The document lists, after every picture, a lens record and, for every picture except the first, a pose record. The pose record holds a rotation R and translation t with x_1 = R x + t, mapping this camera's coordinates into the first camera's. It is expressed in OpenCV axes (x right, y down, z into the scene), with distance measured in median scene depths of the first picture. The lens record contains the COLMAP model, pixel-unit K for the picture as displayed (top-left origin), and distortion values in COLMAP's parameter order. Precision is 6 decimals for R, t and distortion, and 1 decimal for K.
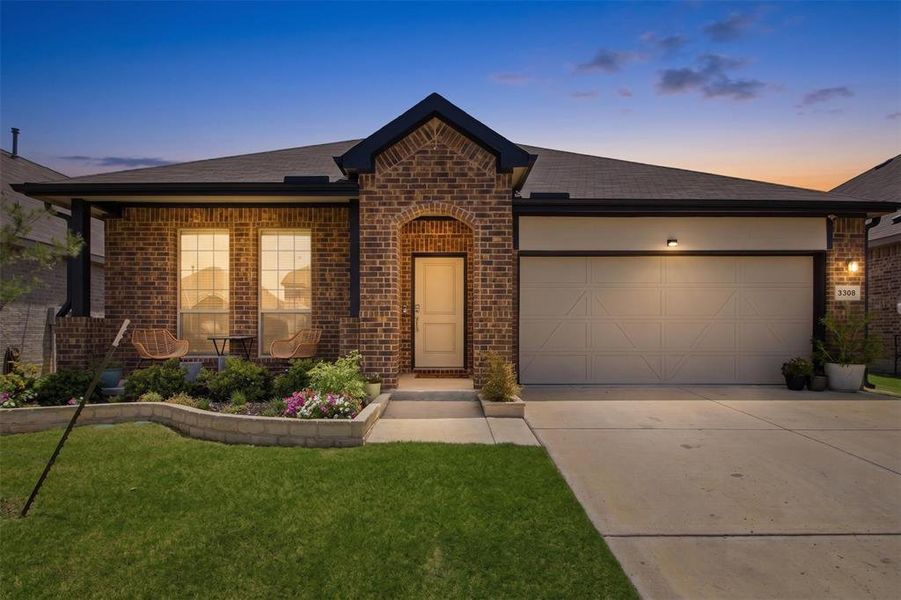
lens RADIAL K [[495.3, 0, 450.0], [0, 495.3, 336.4], [0, 0, 1]] dist [-0.001422, 0.000205]
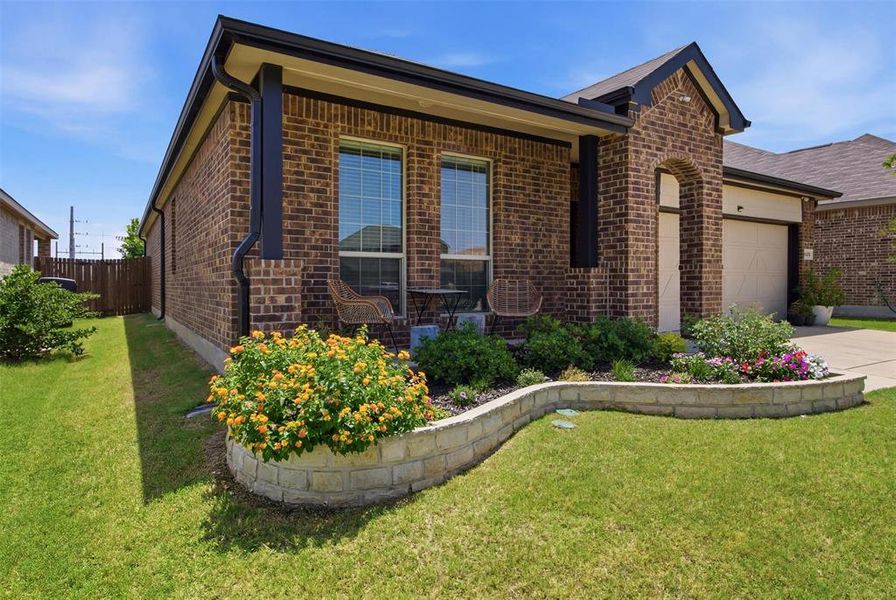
lens RADIAL K [[504.5, 0, 445.6], [0, 504.5, 283.7], [0, 0, 1]] dist [0.003022, 0.000708]
pose [[0.854334, -0.001530, 0.519722, -0.946528], [0.003296, 0.999992, -0.002474, -0.008408], [-0.519714, 0.003827, 0.854332, 0.383572]]
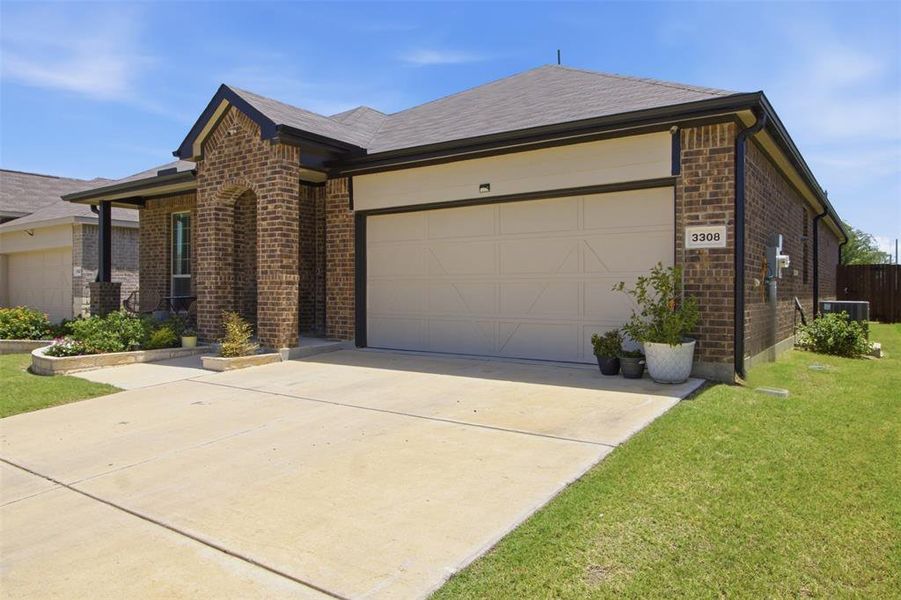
lens RADIAL K [[603.0, 0, 481.2], [0, 603.0, 293.5], [0, 0, 1]] dist [0.001581, 0.000534]
pose [[0.827987, 0.003010, -0.560739, 1.198676], [-0.005325, 0.999983, -0.002495, -0.009534], [0.560722, 0.005052, 0.827989, 0.179310]]
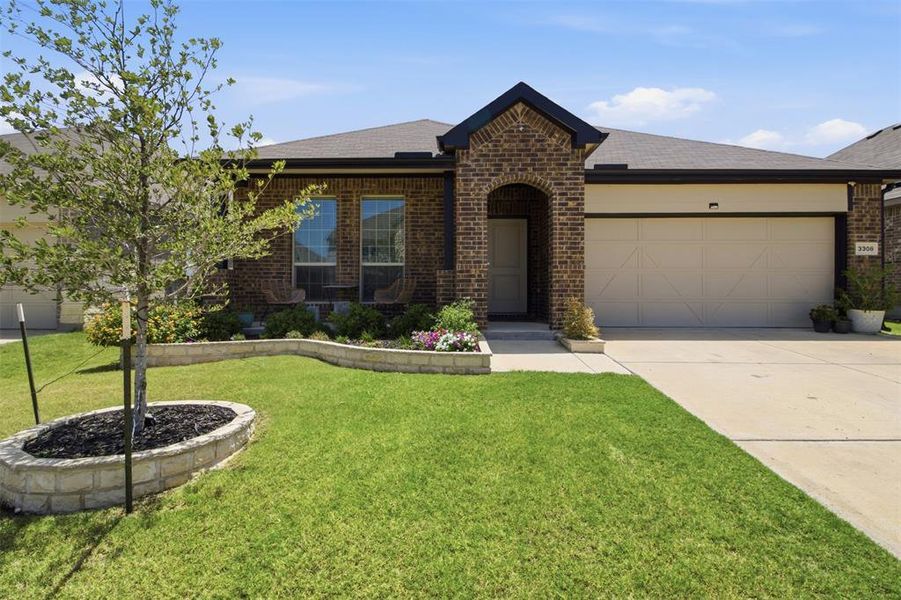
lens RADIAL K [[442.8, 0, 454.9], [0, 442.8, 284.6], [0, 0, 1]] dist [-0.001936, -0.000347]
pose [[0.999686, 0.001197, -0.025029, -0.159101], [-0.001357, 0.999979, -0.006359, 0.004272], [0.025021, 0.006391, 0.999666, -0.069256]]
